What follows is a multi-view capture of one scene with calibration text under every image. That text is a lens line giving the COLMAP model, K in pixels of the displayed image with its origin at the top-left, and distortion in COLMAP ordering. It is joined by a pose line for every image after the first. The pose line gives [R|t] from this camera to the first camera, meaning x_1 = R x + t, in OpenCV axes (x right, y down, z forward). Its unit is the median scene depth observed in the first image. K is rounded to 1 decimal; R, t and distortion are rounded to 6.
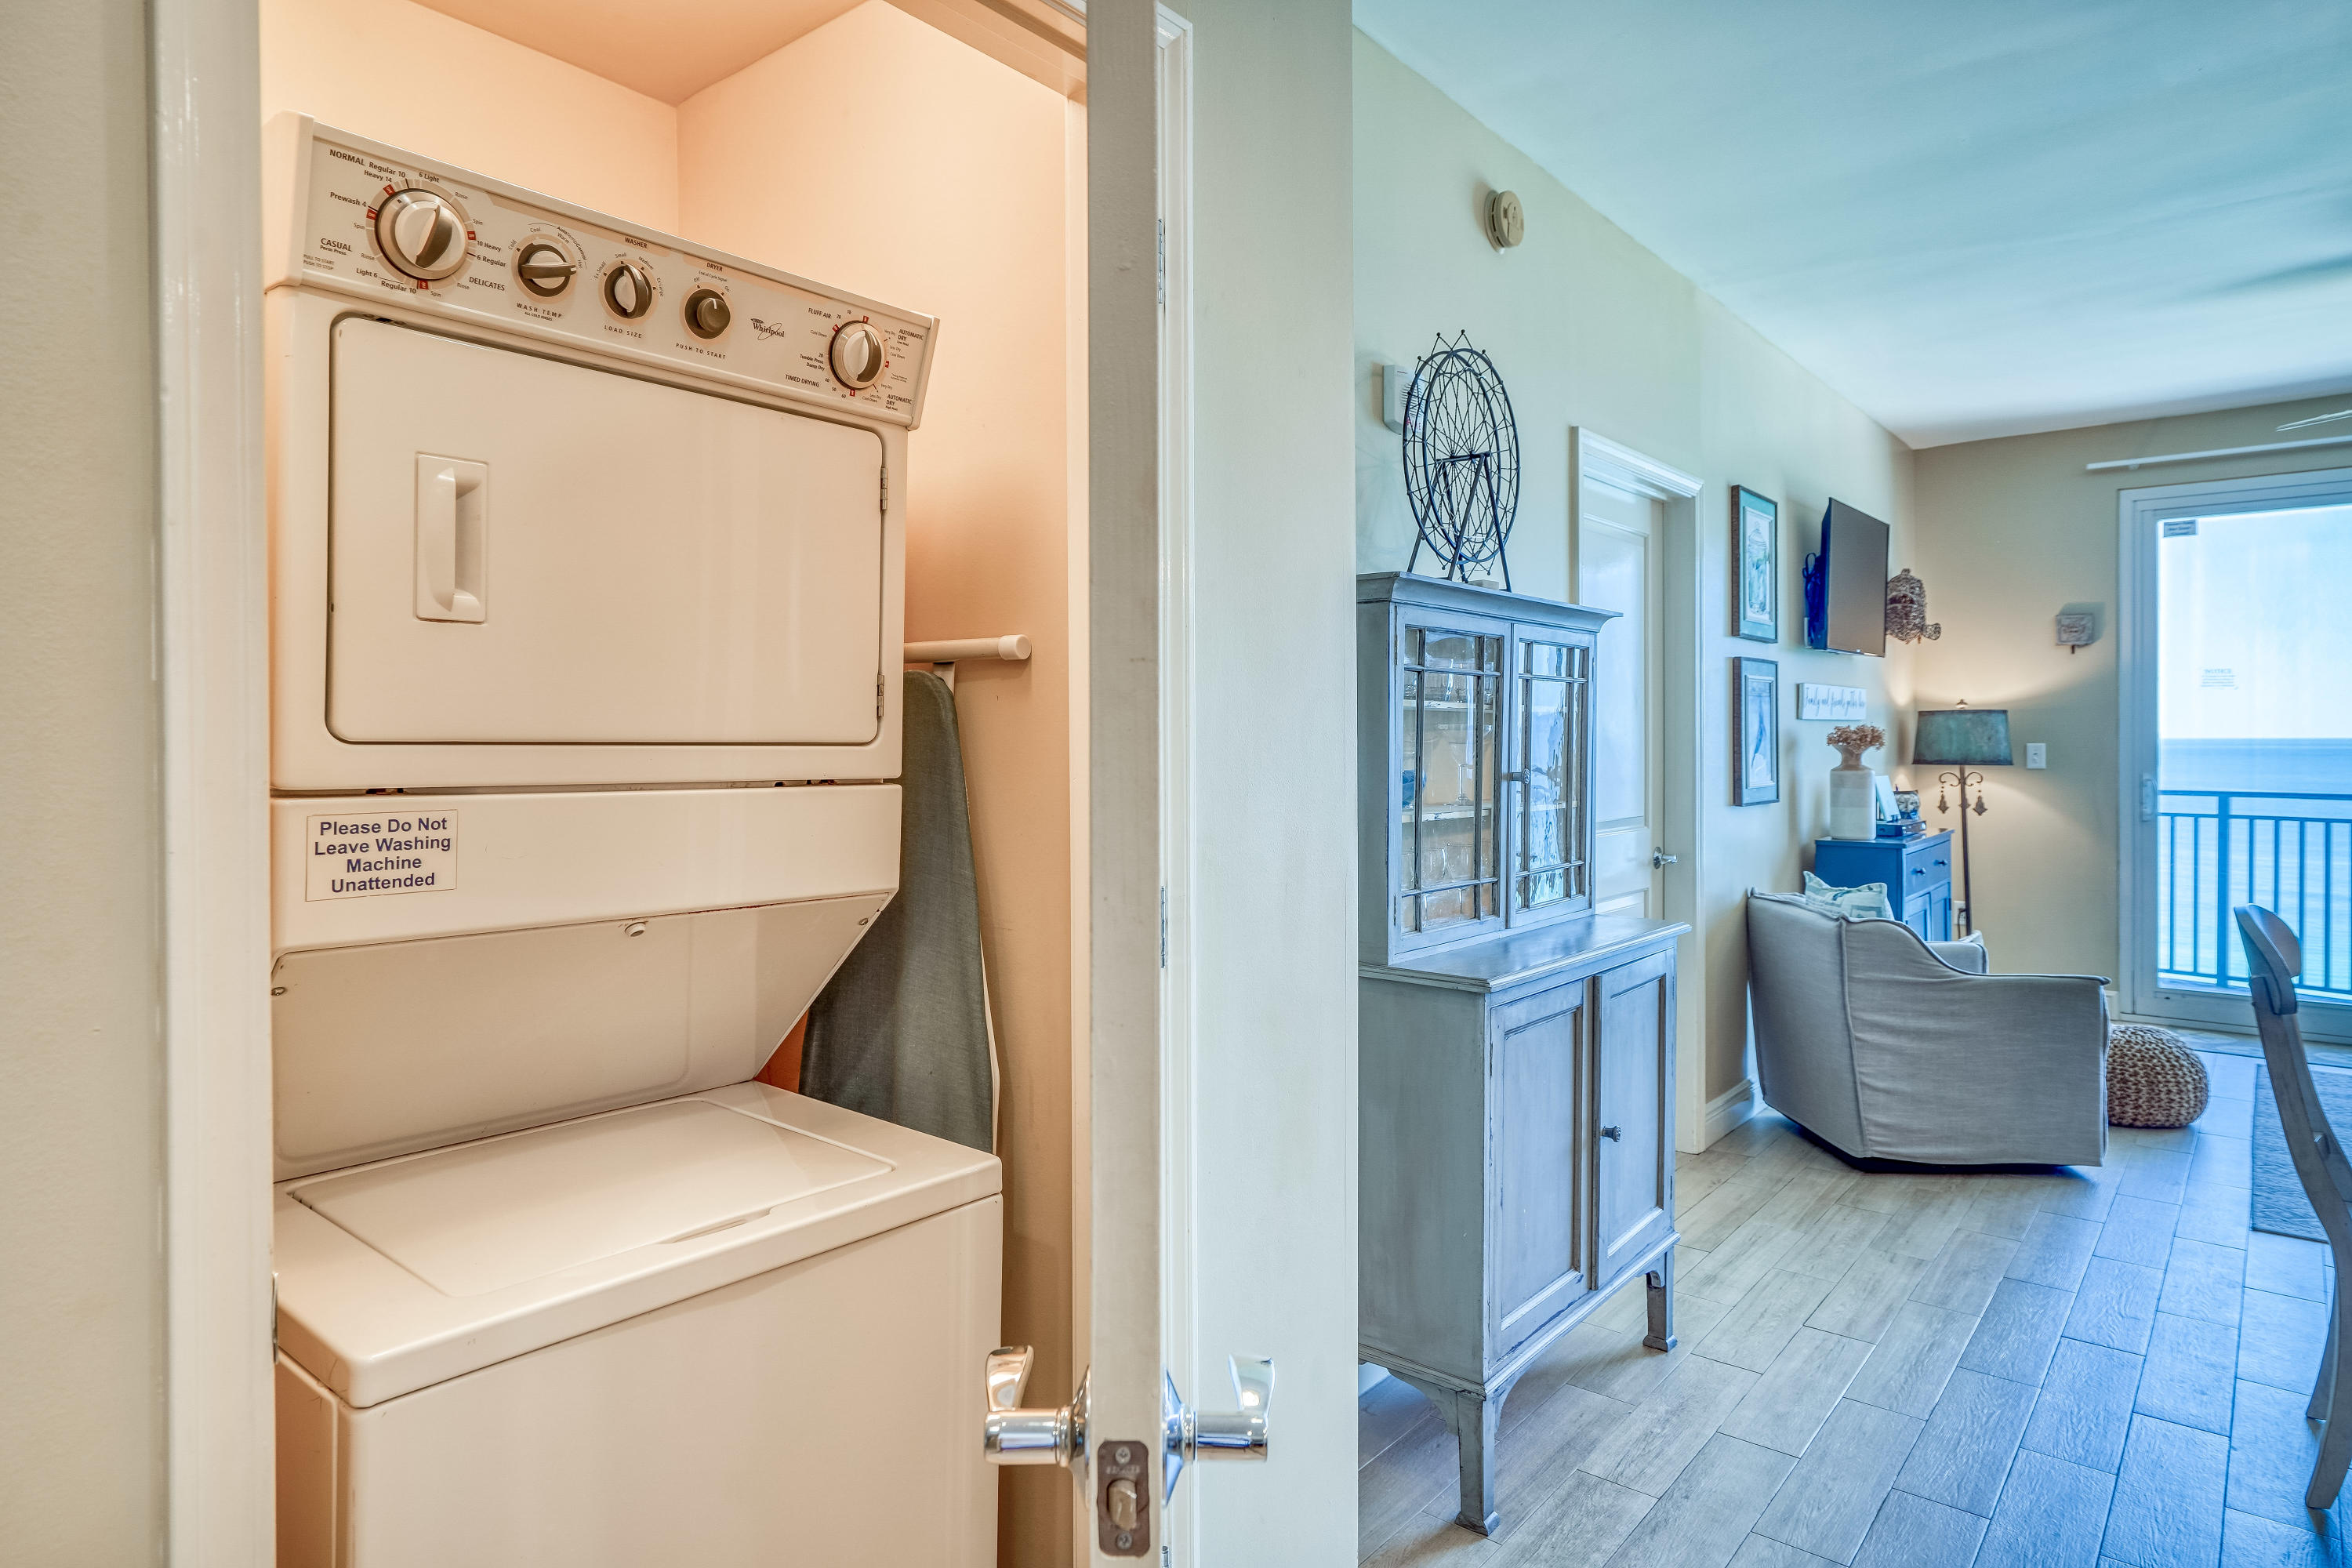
lens RADIAL K [[1365.4, 0, 1148.7], [0, 1365.4, 741.2], [0, 0, 1]] dist [0.004204, 0.000509]
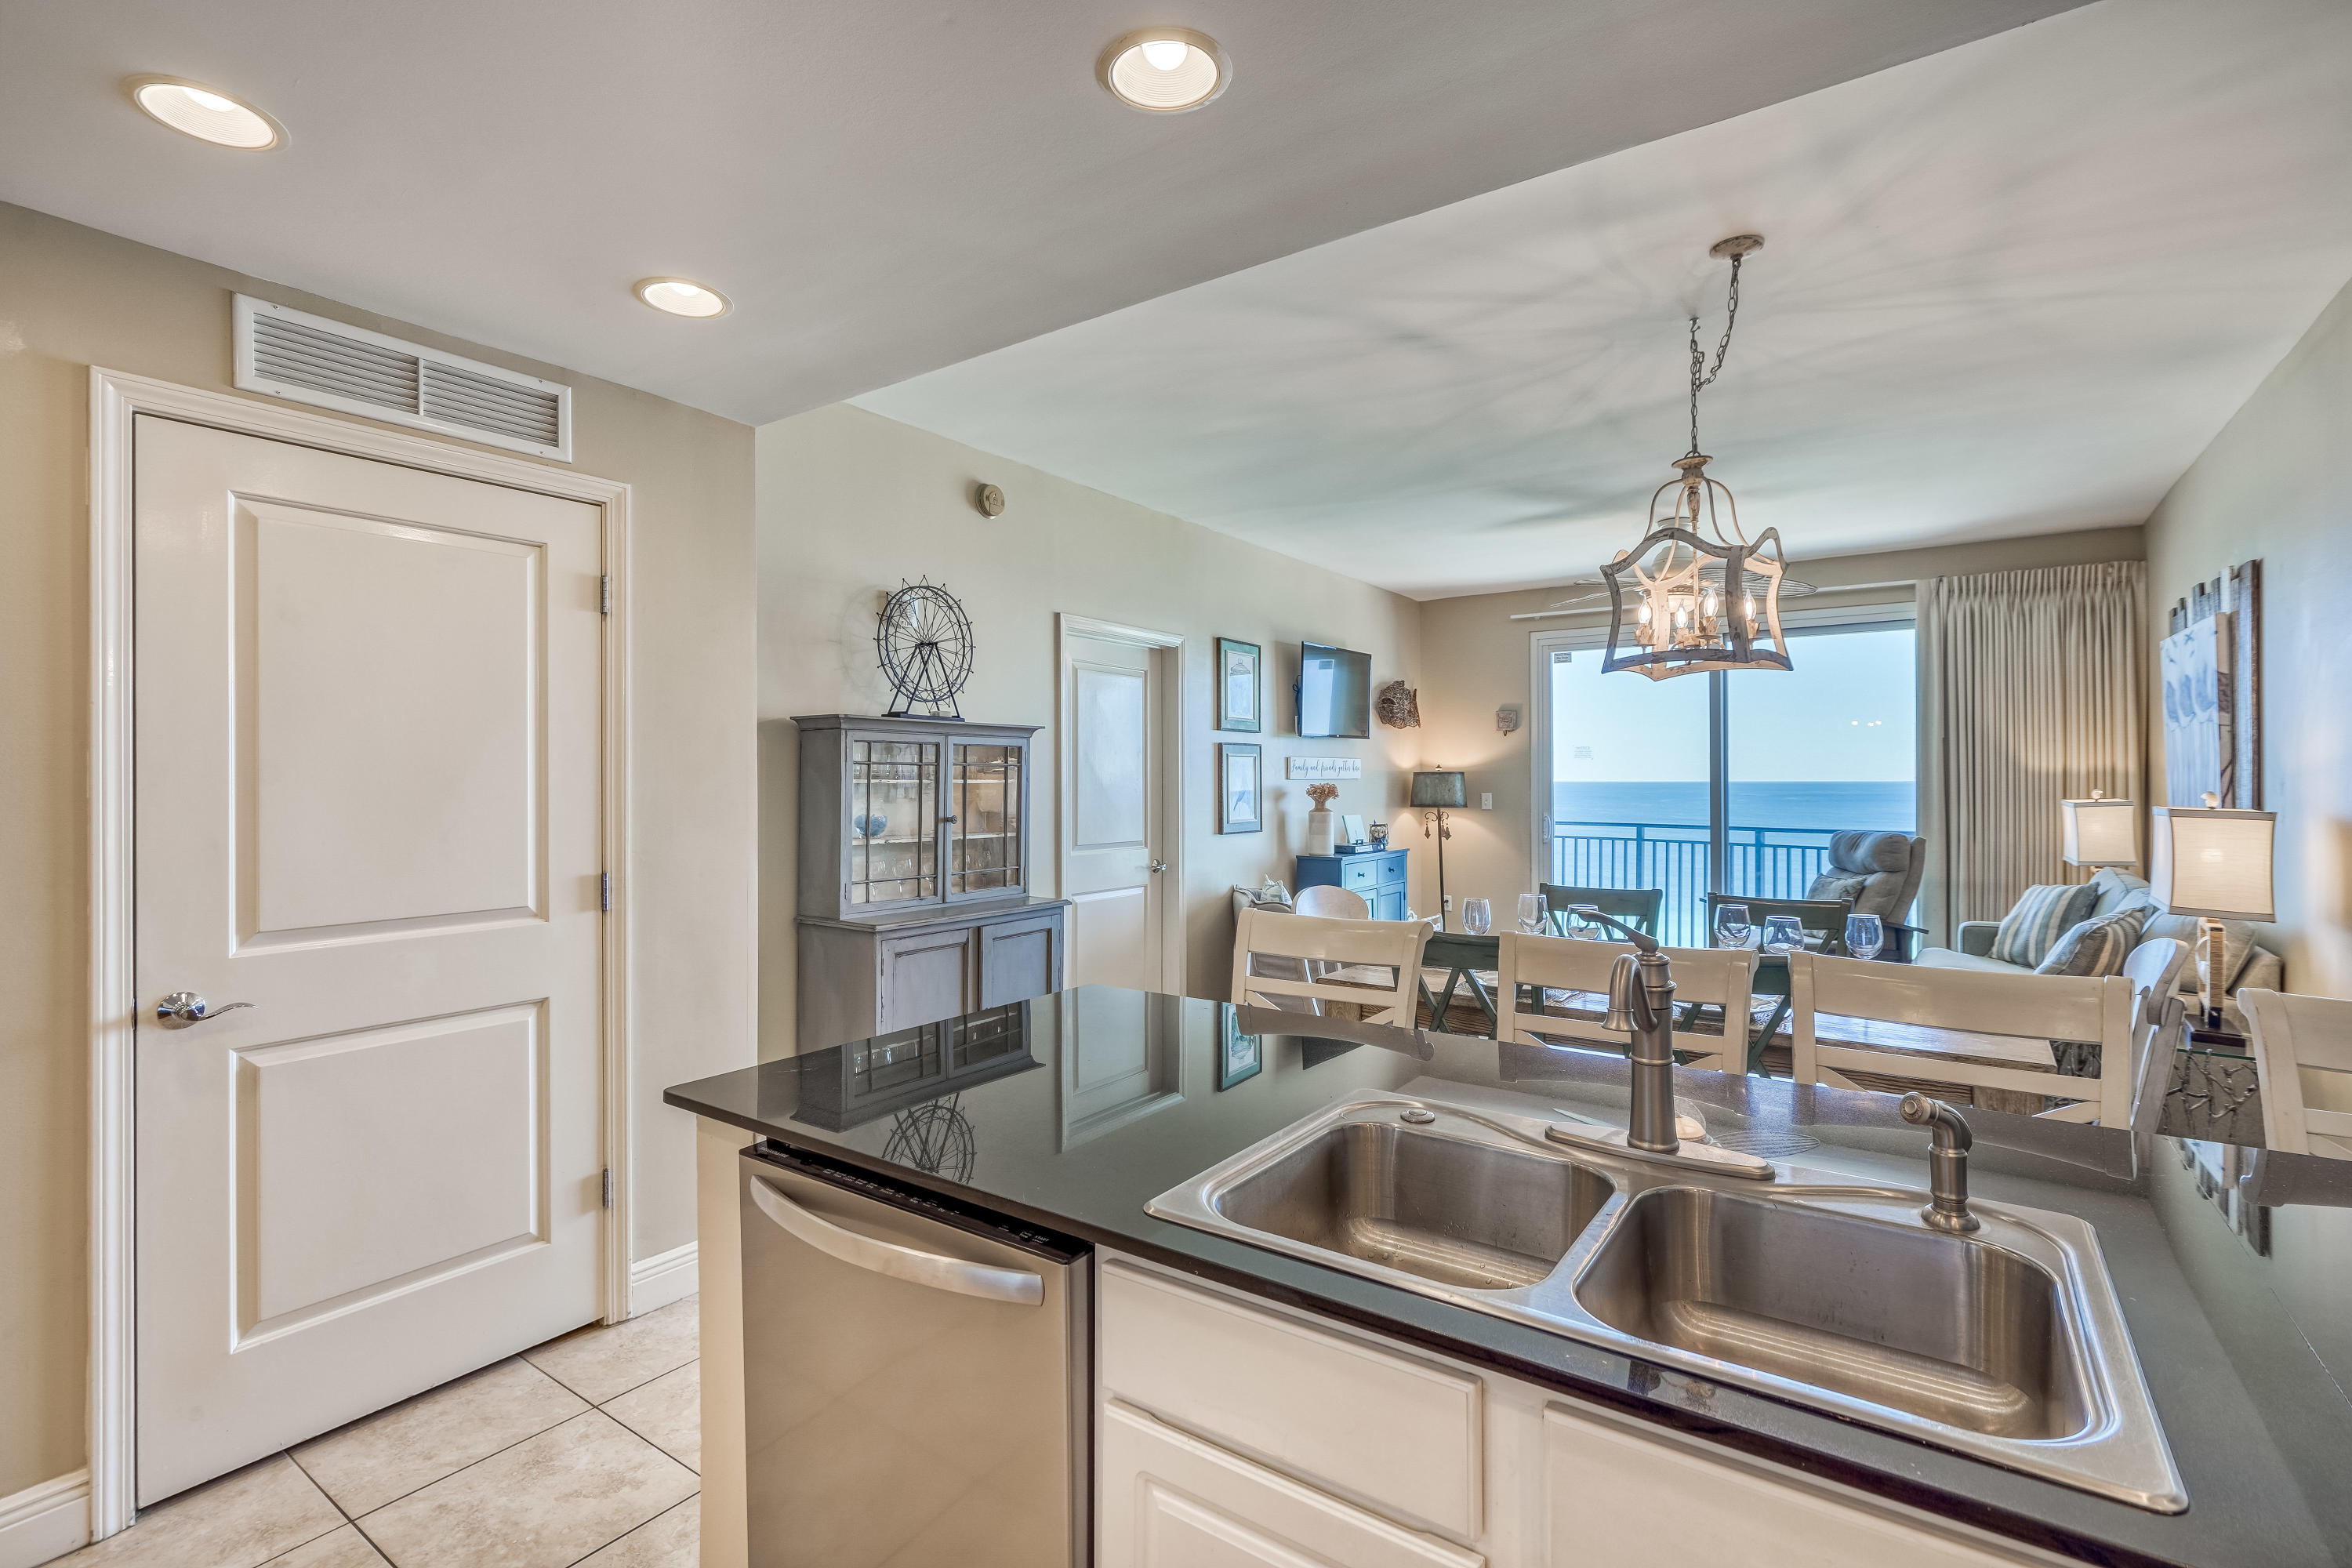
lens RADIAL K [[1083.5, 0, 1157.0], [0, 1083.5, 774.9], [0, 0, 1]] dist [-0.005890, 0.003621]
pose [[0.997521, 0.001552, 0.070351, 0.228260], [-0.001087, 0.999977, -0.006655, -0.012657], [-0.070360, 0.006562, 0.997500, -0.241379]]
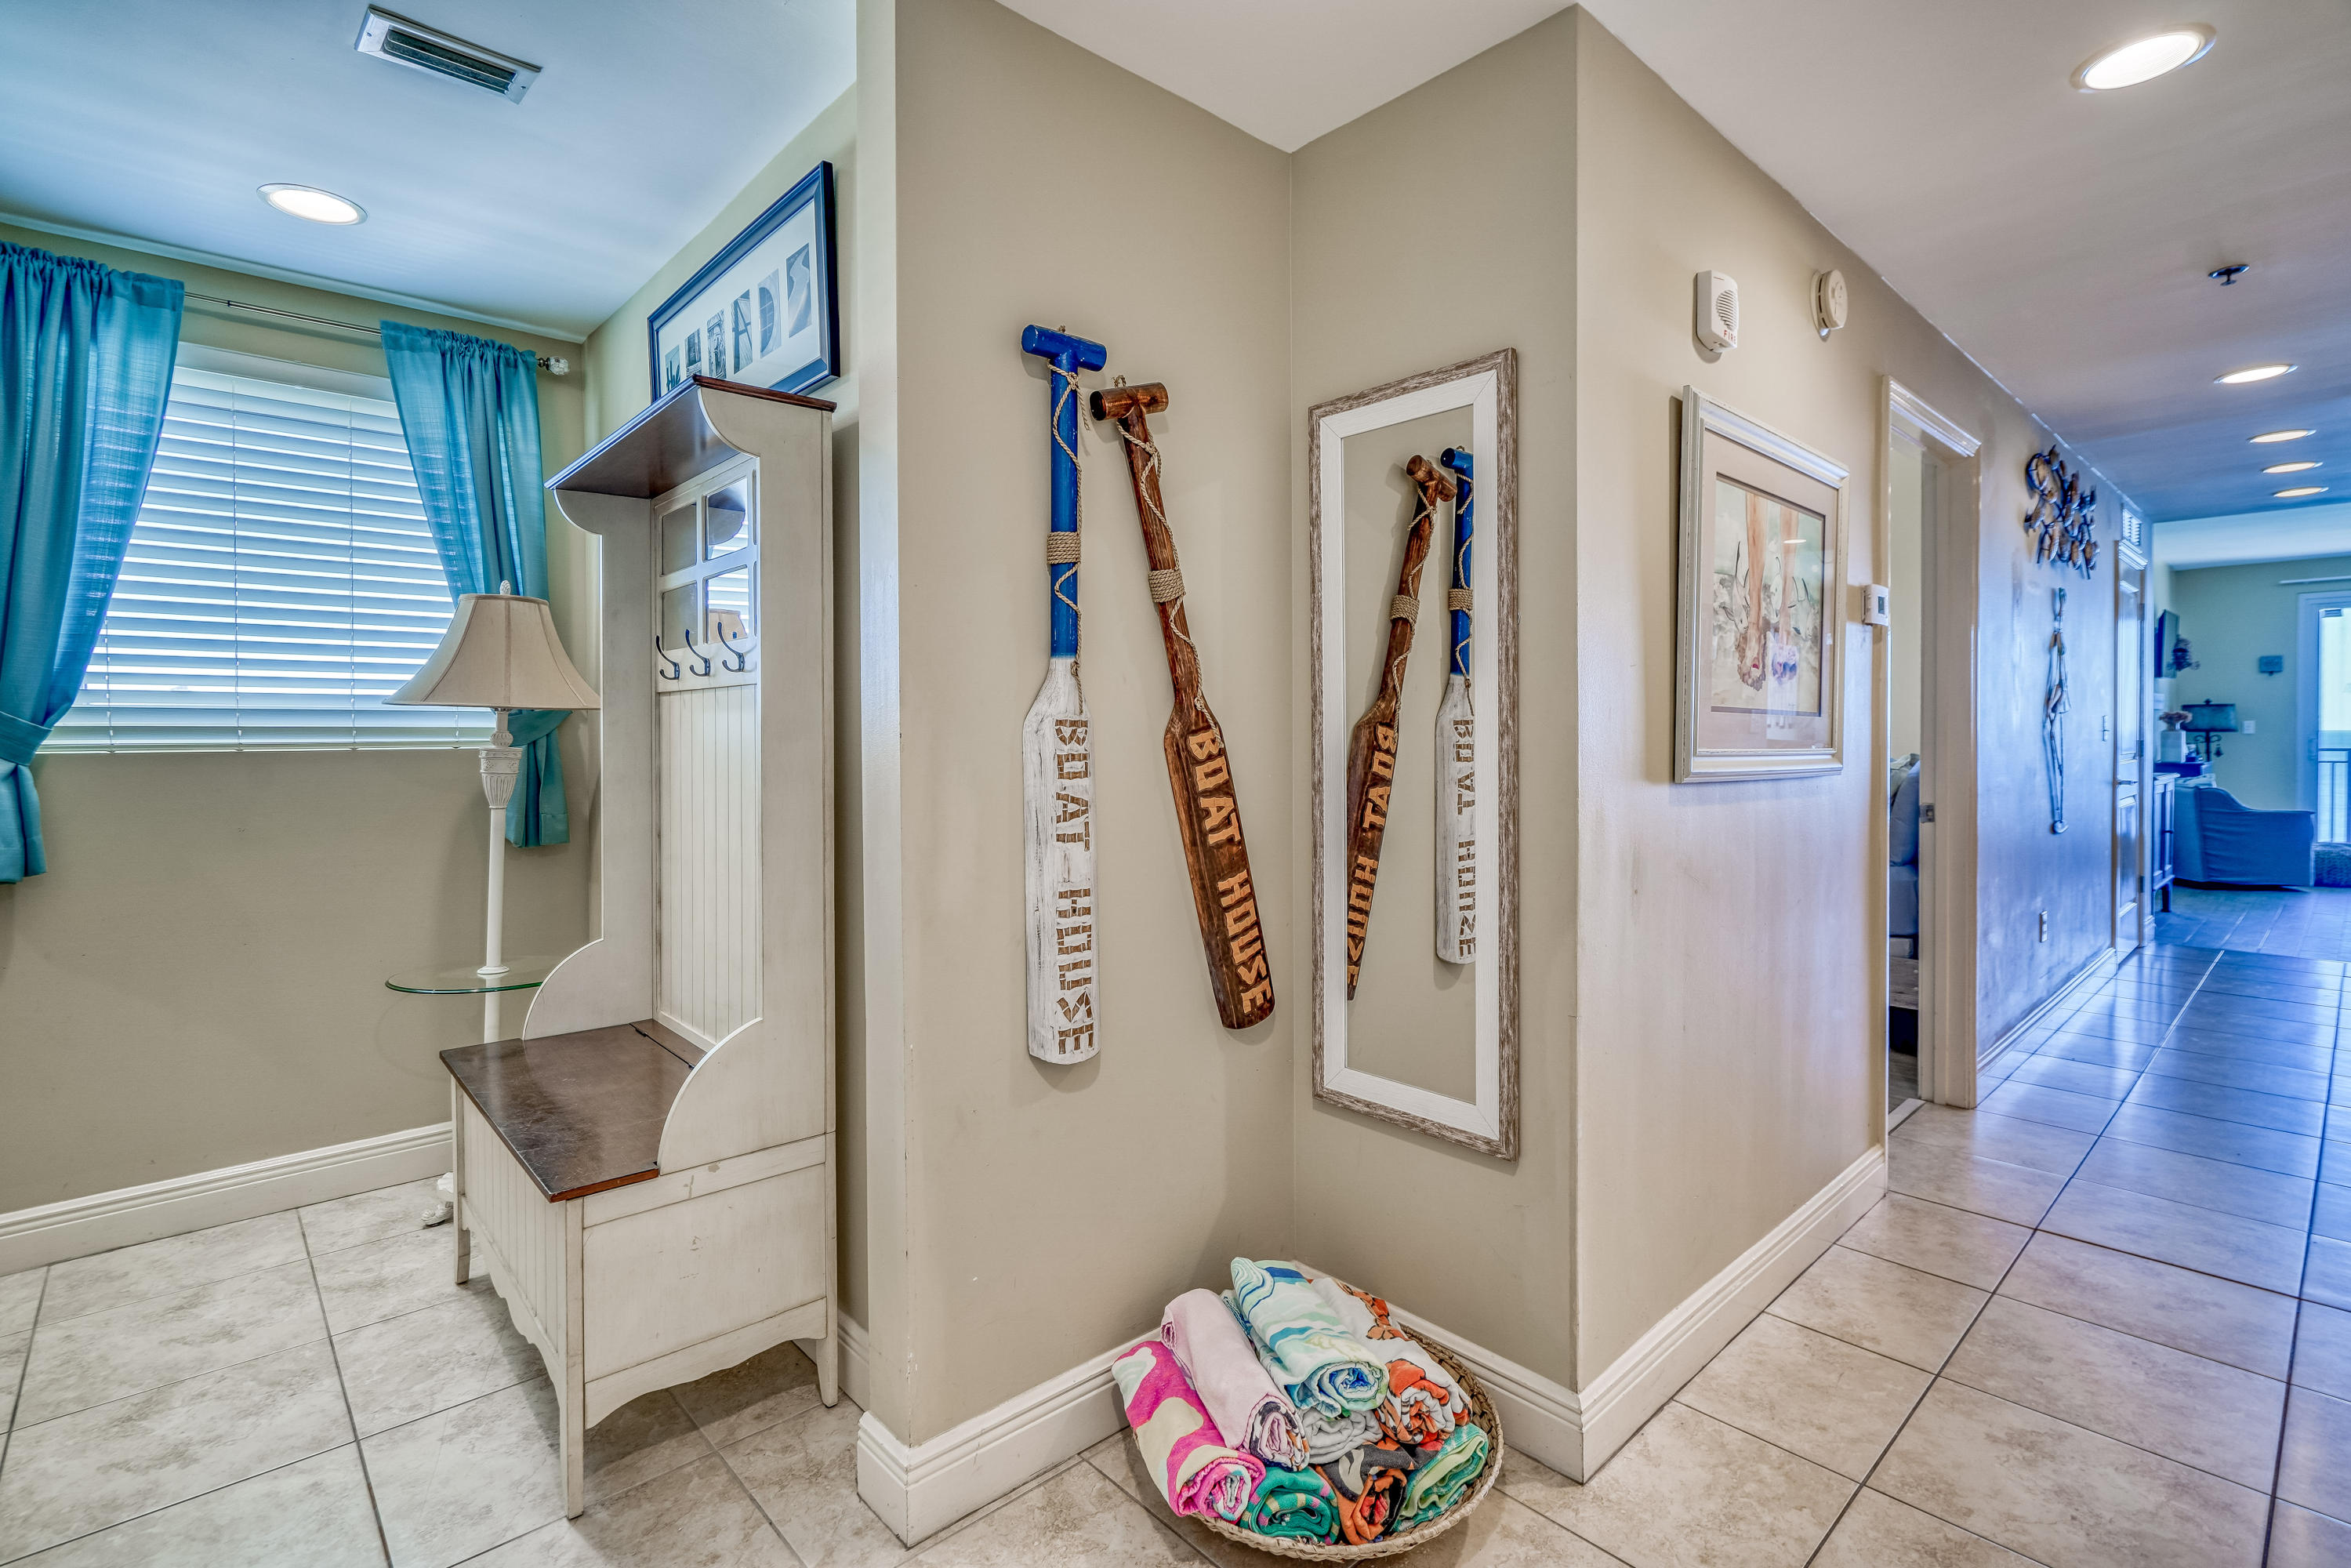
lens RADIAL K [[1083.1, 0, 1202.6], [0, 1083.1, 741.9], [0, 0, 1]] dist [-0.005890, 0.003621]
pose [[0.992006, 0.000406, -0.126189, -0.789273], [0.000583, 0.999969, 0.007801, 0.022839], [0.126189, -0.007812, 0.991976, -0.893141]]
